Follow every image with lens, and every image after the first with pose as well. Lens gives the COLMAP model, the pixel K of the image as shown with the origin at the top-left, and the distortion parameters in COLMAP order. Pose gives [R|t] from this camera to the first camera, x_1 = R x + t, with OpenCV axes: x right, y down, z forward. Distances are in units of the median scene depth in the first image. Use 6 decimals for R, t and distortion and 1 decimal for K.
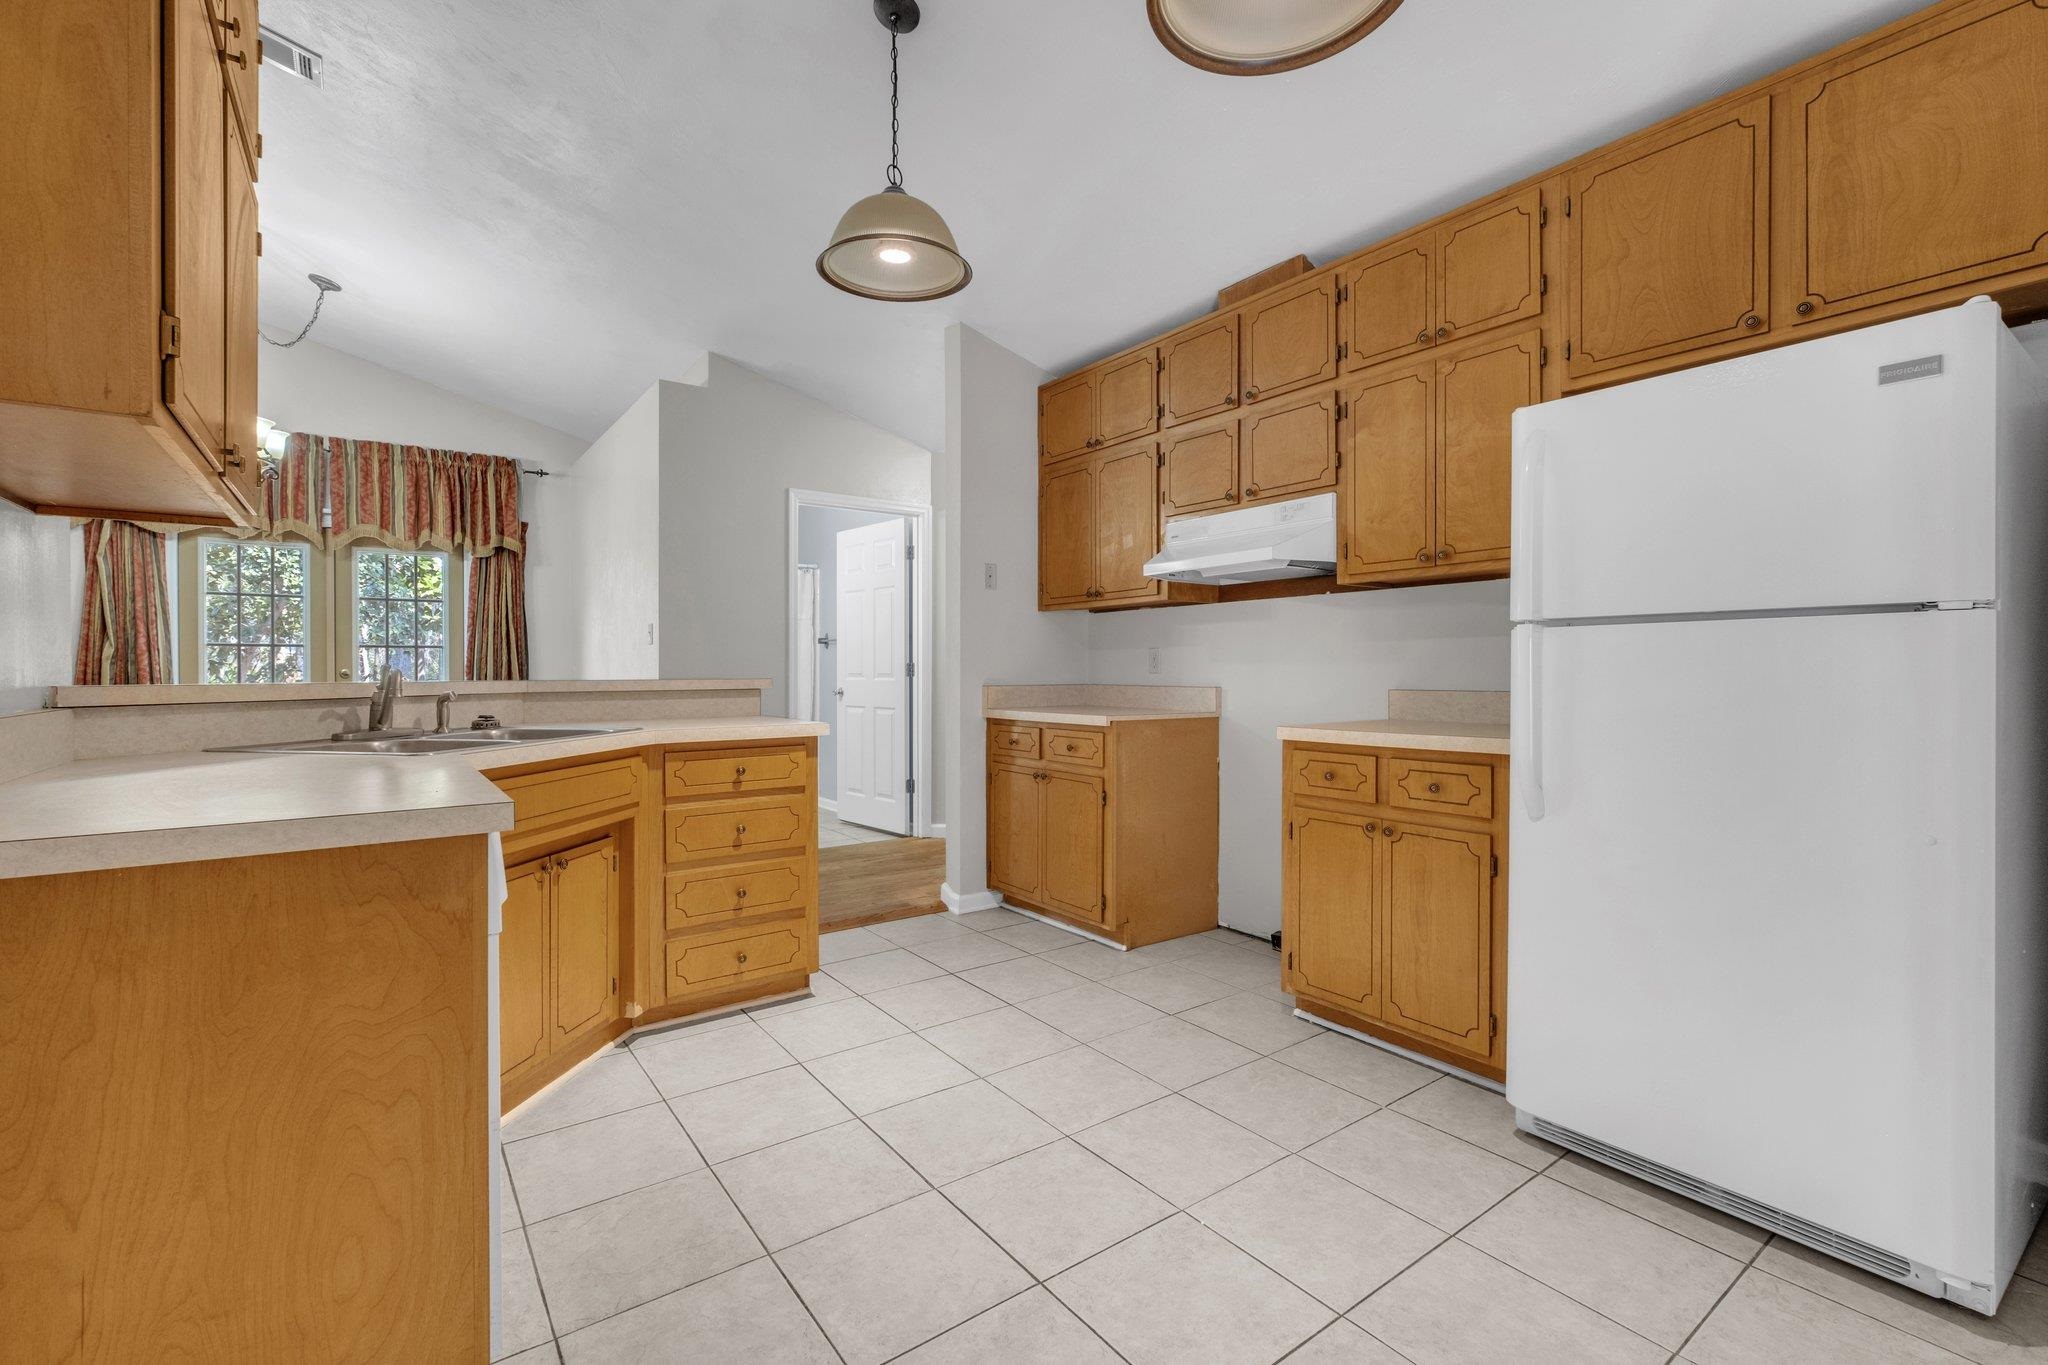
lens RADIAL K [[887.9, 0, 1010.6], [0, 887.9, 672.7], [0, 0, 1]] dist [-0.004101, -0.000150]
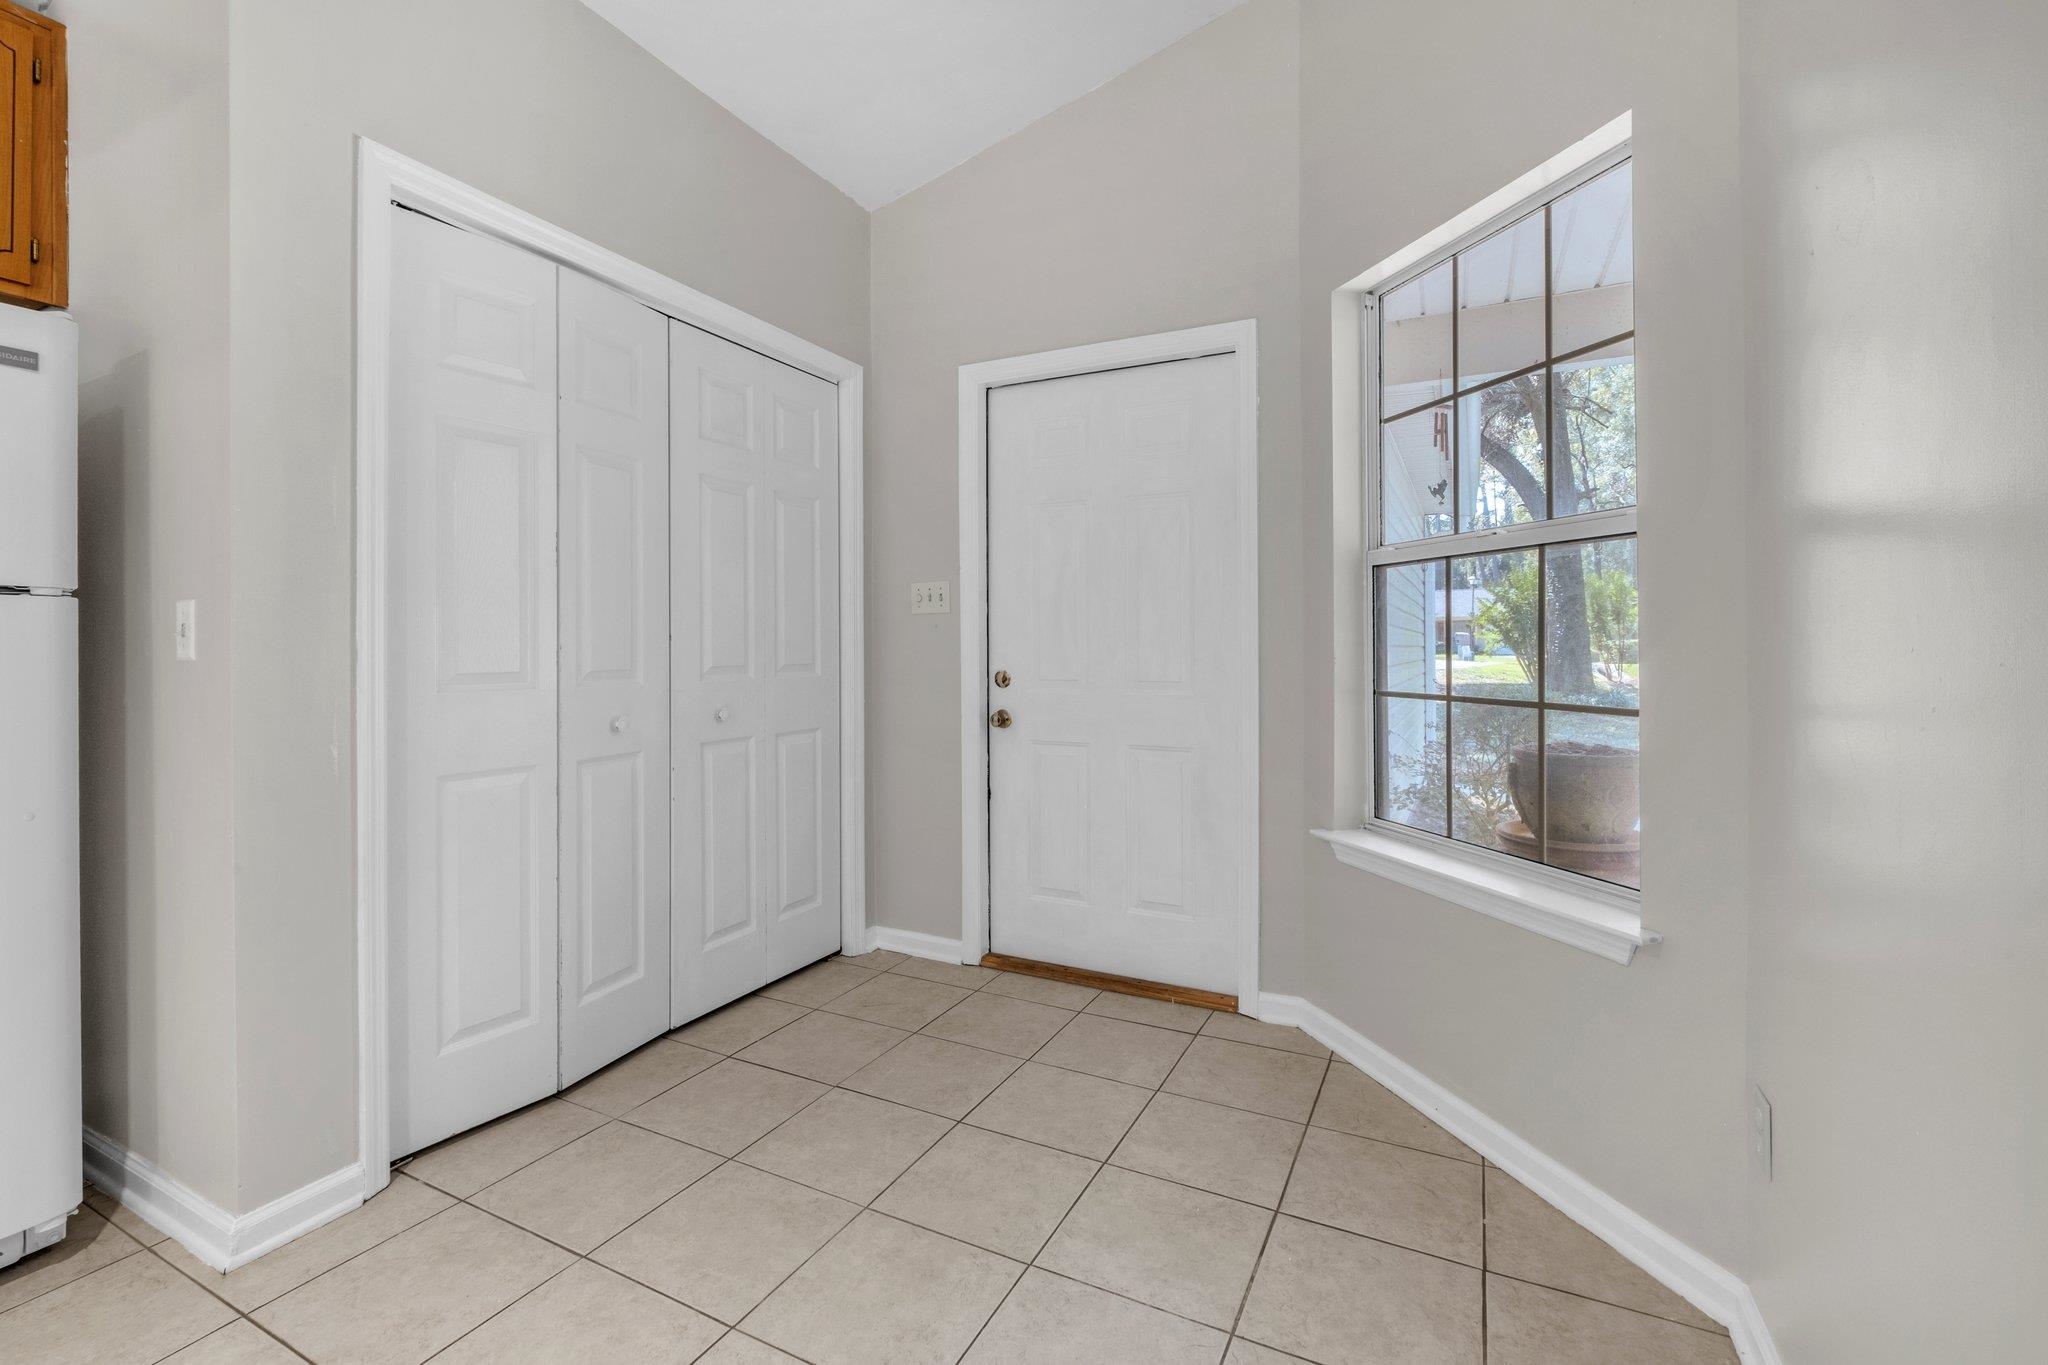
lens RADIAL K [[898.9, 0, 1002.4], [0, 898.9, 648.3], [0, 0, 1]] dist [-0.003836, -0.000640]
pose [[-0.449375, 0.003004, 0.893338, -0.168658], [0.004028, 0.999991, -0.001337, -0.000826], [-0.893334, 0.002997, -0.449383, 0.184623]]
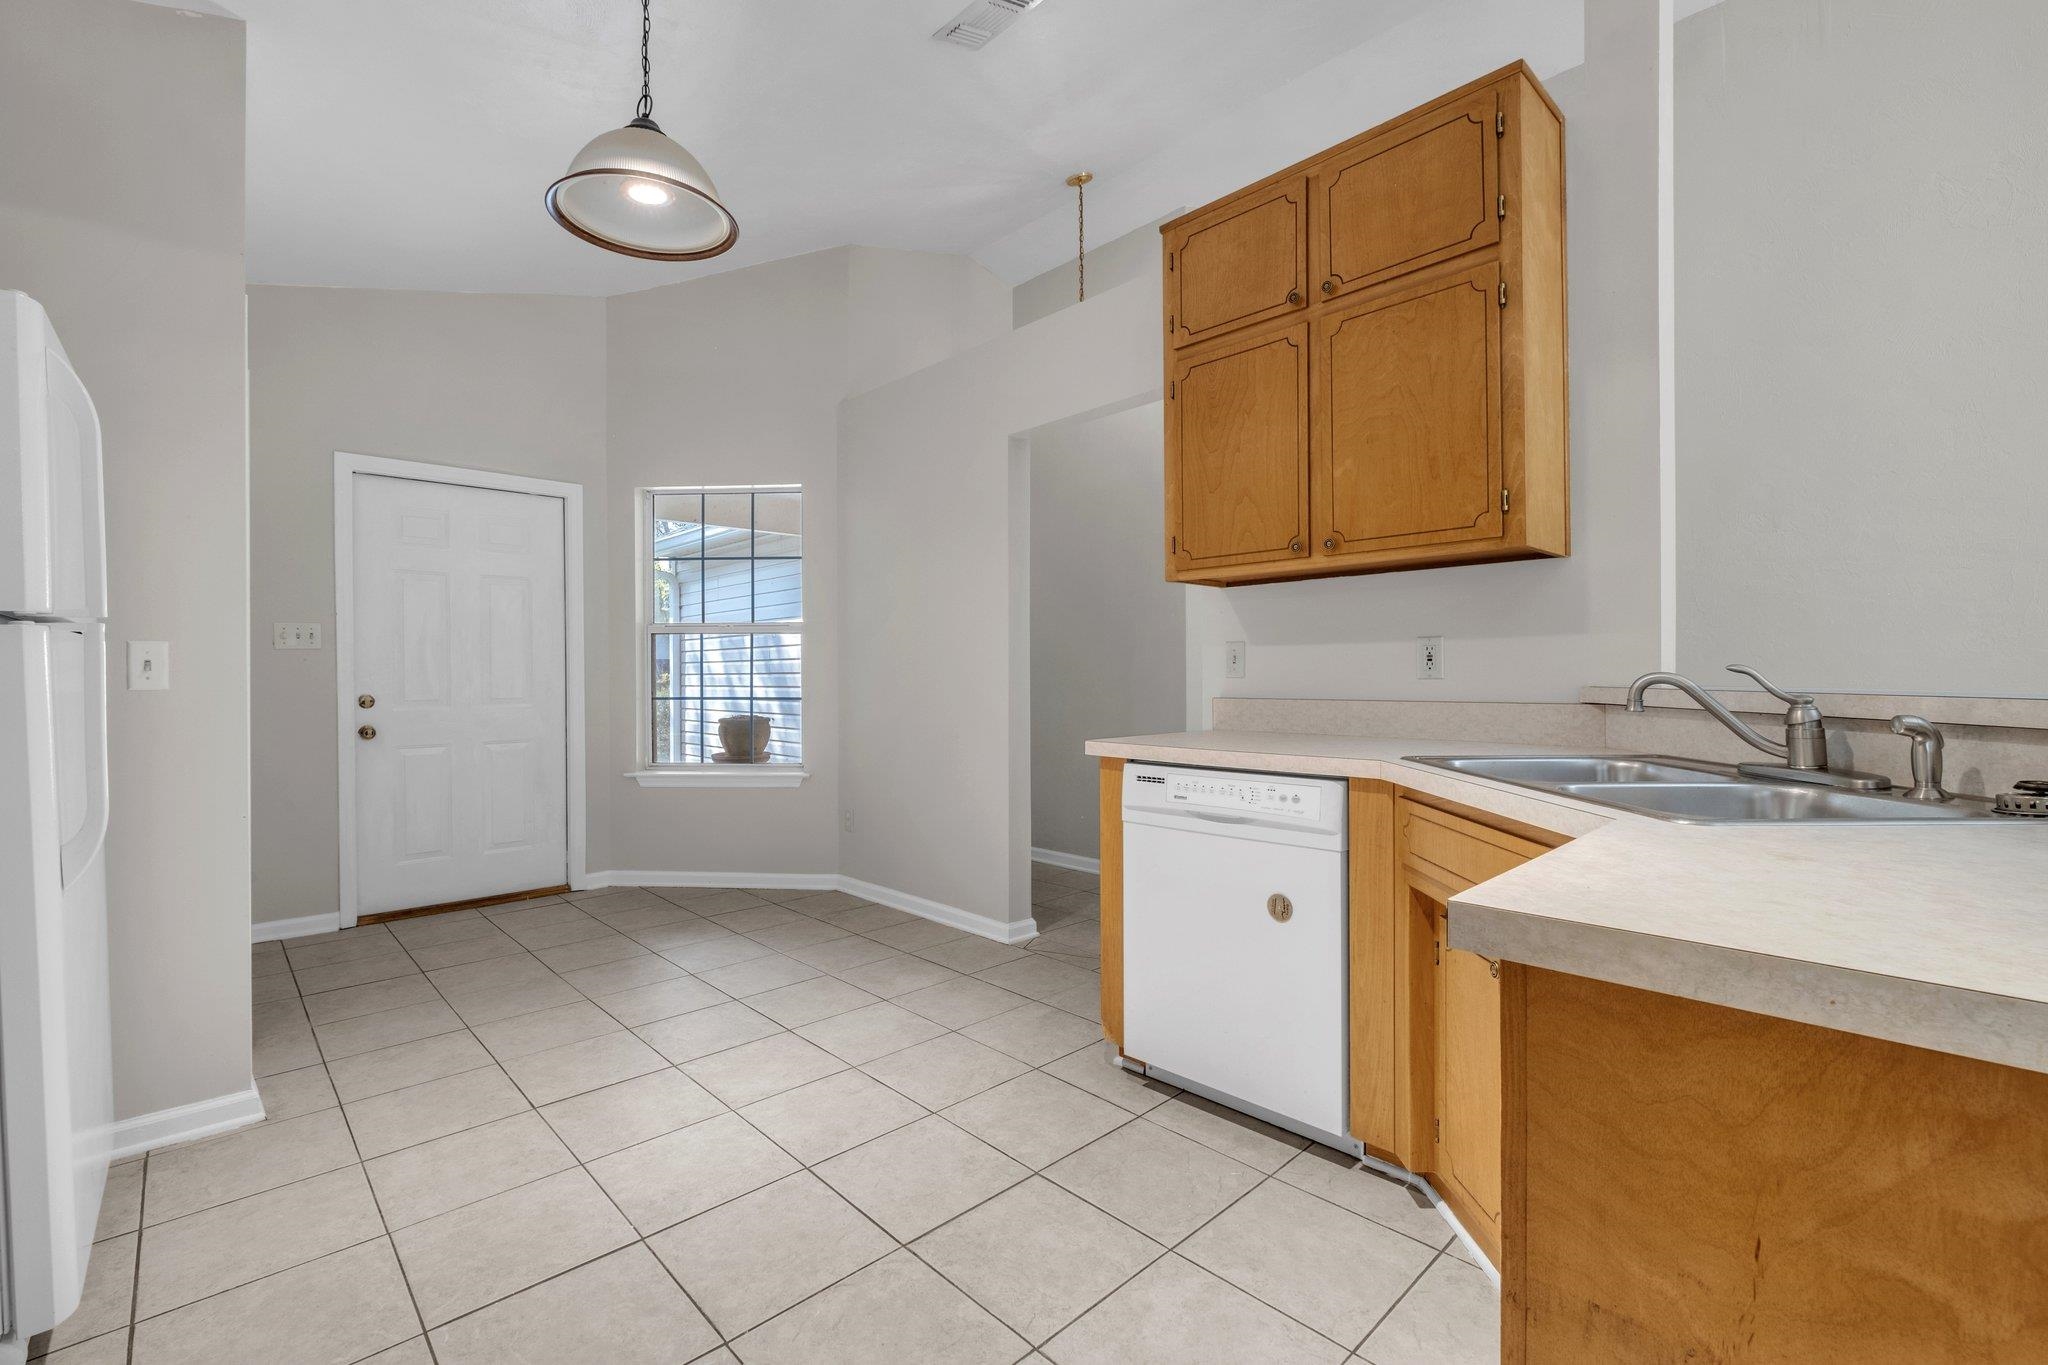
lens RADIAL K [[887.9, 0, 1010.6], [0, 887.9, 672.7], [0, 0, 1]] dist [-0.004101, -0.000150]
pose [[-0.992030, 0.006864, -0.125815, -0.044885], [0.006518, 0.999974, 0.003159, -0.006341], [0.125833, 0.002314, -0.992049, 1.009050]]
